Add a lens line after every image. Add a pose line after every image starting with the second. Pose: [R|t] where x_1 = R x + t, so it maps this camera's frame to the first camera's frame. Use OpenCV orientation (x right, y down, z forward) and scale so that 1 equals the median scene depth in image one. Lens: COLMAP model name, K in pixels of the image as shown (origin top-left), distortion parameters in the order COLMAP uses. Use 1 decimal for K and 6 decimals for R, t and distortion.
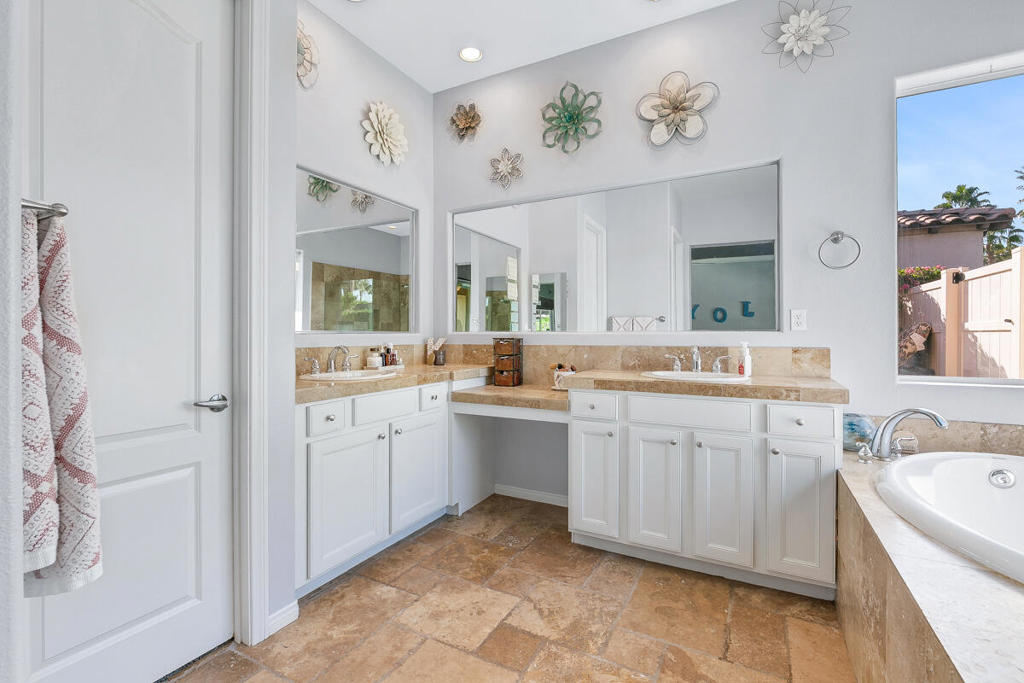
lens RADIAL K [[442.8, 0, 511.9], [0, 442.8, 336.3], [0, 0, 1]] dist [-0.007734, -0.000506]
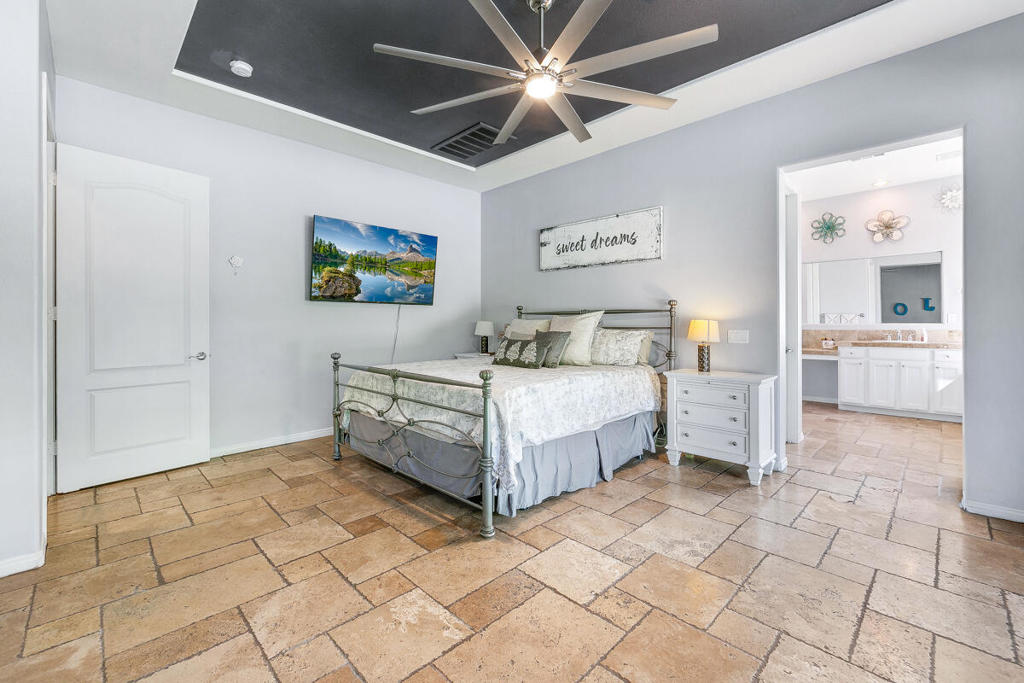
lens RADIAL K [[426.6, 0, 510.3], [0, 426.6, 323.3], [0, 0, 1]] dist [-0.011079, -0.000380]
pose [[0.956870, -0.000891, -0.290516, -0.797625], [-0.001485, 0.999967, -0.007960, 0.007772], [0.290513, 0.008048, 0.956837, -1.538024]]
